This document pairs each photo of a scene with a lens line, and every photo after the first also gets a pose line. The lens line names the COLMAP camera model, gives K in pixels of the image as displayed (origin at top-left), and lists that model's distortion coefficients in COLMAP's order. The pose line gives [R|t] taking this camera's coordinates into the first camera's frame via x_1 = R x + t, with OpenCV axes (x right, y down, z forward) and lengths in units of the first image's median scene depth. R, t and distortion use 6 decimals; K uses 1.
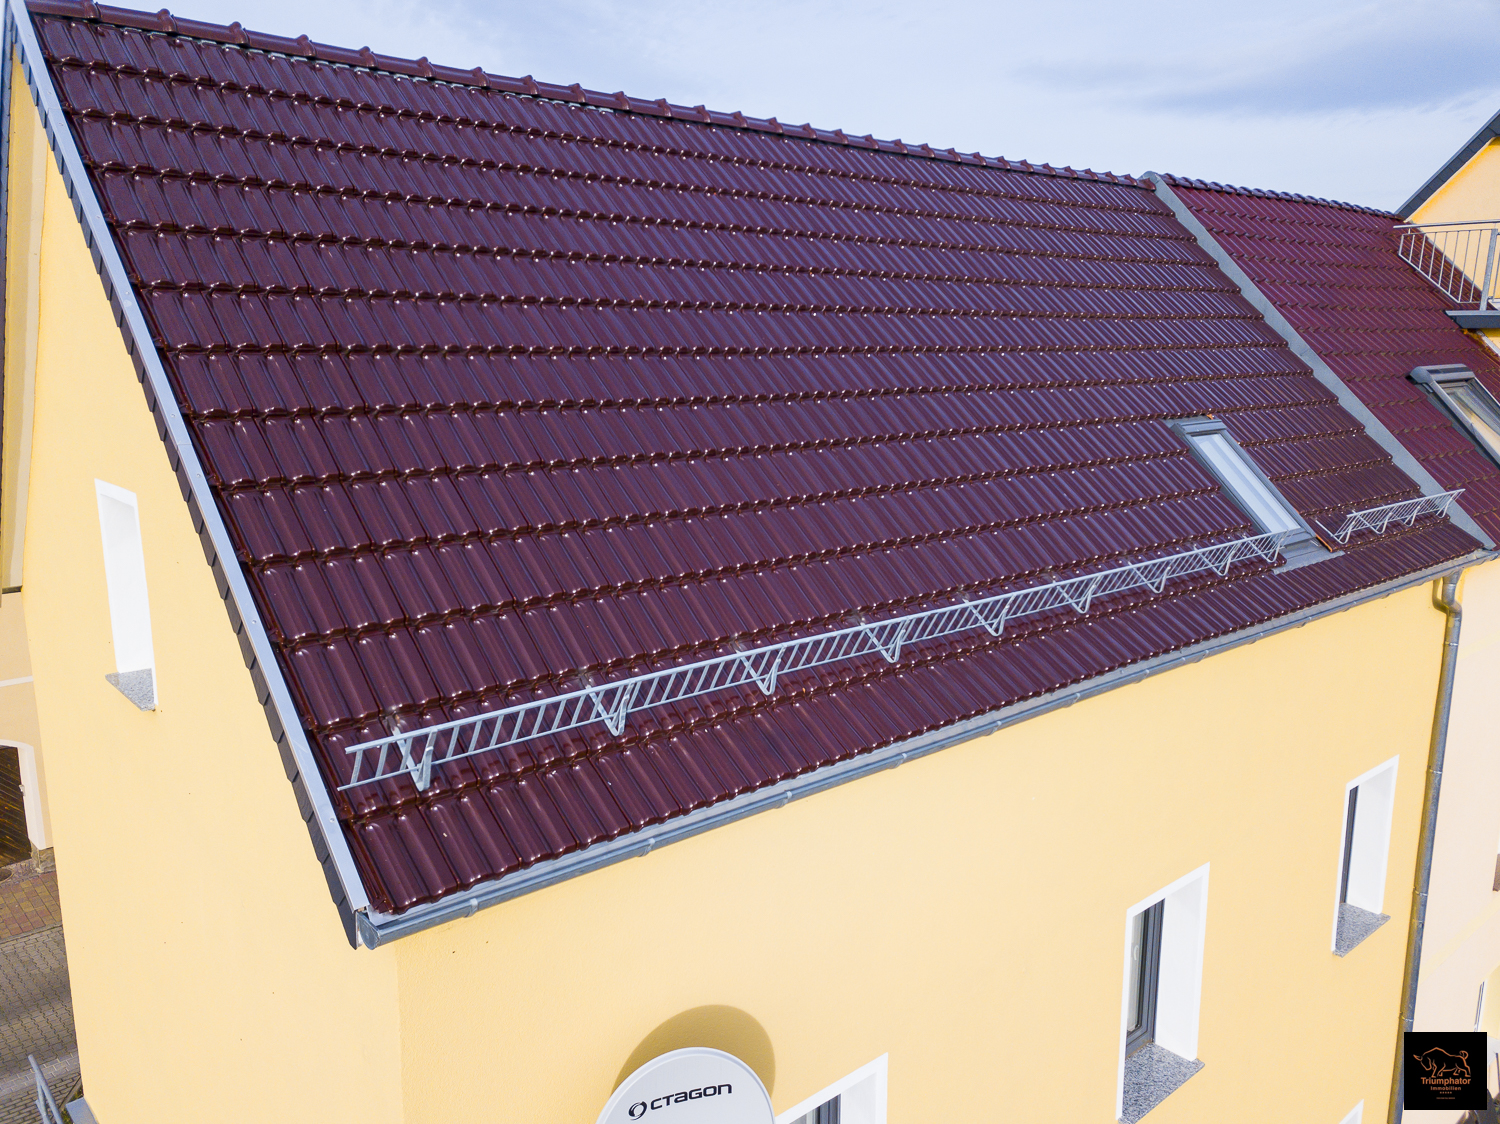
lens RADIAL K [[1148.4, 0, 750.0], [0, 1148.4, 562.0], [0, 0, 1]] dist [0.001213, -0.000342]
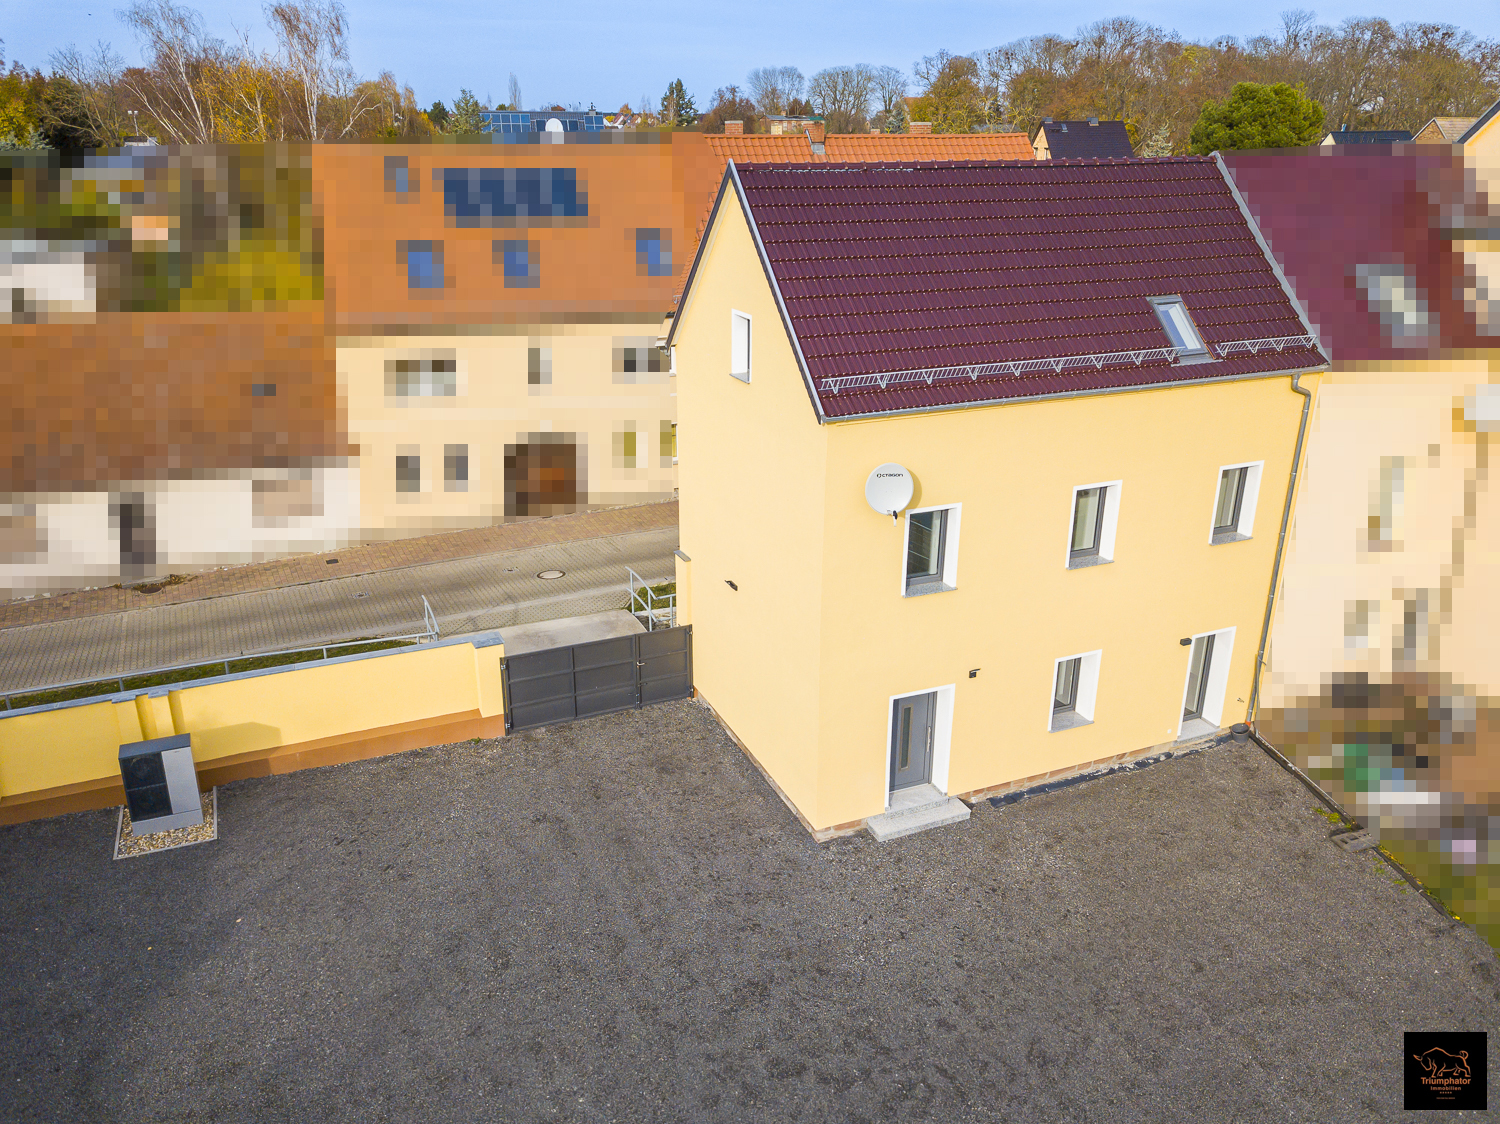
lens RADIAL K [[1122.3, 0, 750.0], [0, 1122.3, 562.0], [0, 0, 1]] dist [0.069210, -0.000734]
pose [[0.951843, 0.109608, -0.286323, 0.603995], [-0.059734, 0.982312, 0.177466, 0.079324], [0.300711, -0.151816, 0.941554, -2.785176]]
